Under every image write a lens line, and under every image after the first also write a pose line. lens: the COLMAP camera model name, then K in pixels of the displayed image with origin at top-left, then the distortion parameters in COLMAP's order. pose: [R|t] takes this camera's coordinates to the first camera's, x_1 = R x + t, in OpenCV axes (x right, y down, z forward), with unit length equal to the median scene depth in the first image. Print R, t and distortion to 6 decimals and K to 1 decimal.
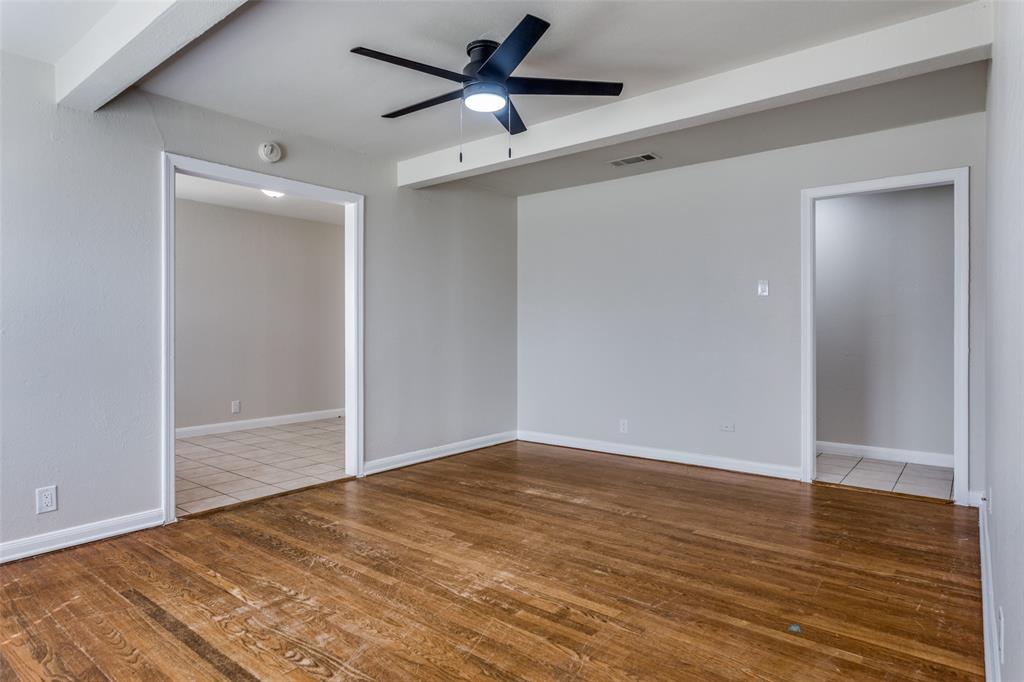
lens RADIAL K [[572.5, 0, 507.4], [0, 572.5, 337.3], [0, 0, 1]] dist [0.001237, 0.002085]
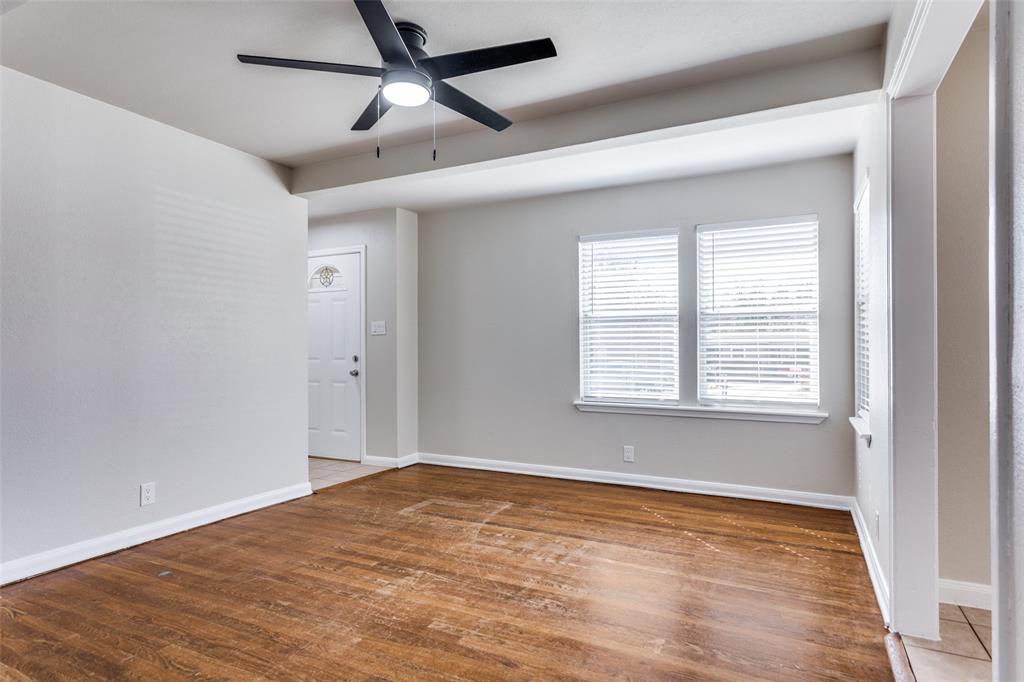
lens RADIAL K [[572.5, 0, 507.4], [0, 572.5, 337.3], [0, 0, 1]] dist [0.001237, 0.002085]
pose [[-0.979385, 0.001023, -0.201998, -0.012196], [0.003576, 0.999918, -0.012273, -0.022692], [0.201969, -0.012742, -0.979309, 2.183990]]
